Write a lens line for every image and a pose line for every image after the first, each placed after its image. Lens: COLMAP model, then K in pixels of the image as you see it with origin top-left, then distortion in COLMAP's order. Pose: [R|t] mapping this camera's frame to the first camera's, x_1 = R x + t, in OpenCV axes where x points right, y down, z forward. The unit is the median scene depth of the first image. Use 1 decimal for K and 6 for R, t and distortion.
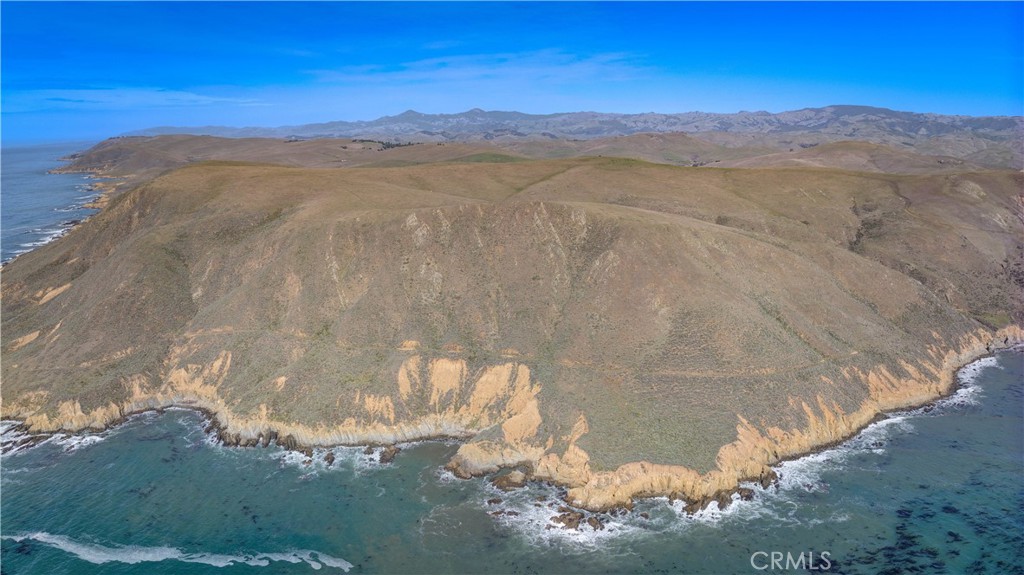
lens RADIAL K [[714.4, 0, 518.8], [0, 714.4, 285.2], [0, 0, 1]] dist [-0.103336, -0.015132]
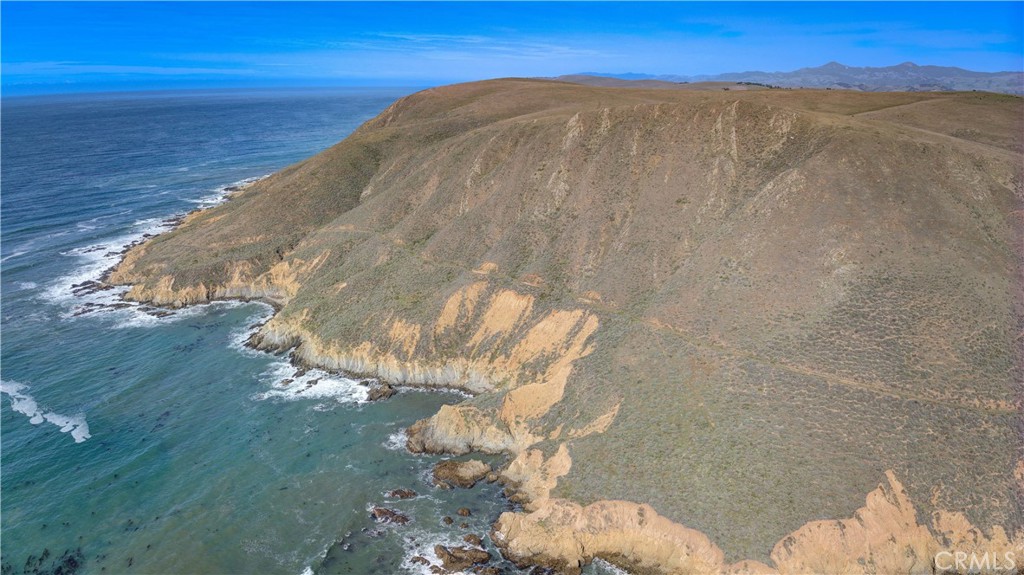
lens RADIAL K [[714.4, 0, 520.4], [0, 714.4, 283.9], [0, 0, 1]] dist [-0.103336, -0.015132]
pose [[0.846385, 0.147832, -0.511642, 0.269059], [-0.114649, 0.988754, 0.096029, 0.022406], [0.520085, -0.022619, 0.853815, 0.351980]]
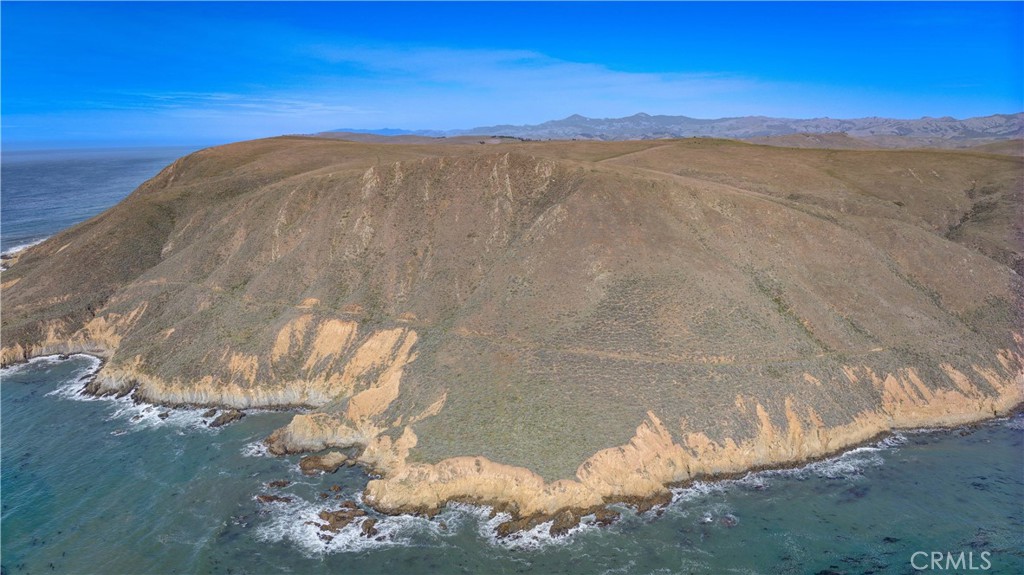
lens RADIAL K [[714.4, 0, 519.5], [0, 714.4, 284.0], [0, 0, 1]] dist [-0.103336, -0.015132]
pose [[0.973400, 0.045911, -0.224466, 0.285451], [-0.048076, 0.998835, -0.004189, 0.050760], [0.224012, 0.014869, 0.974473, 0.206279]]
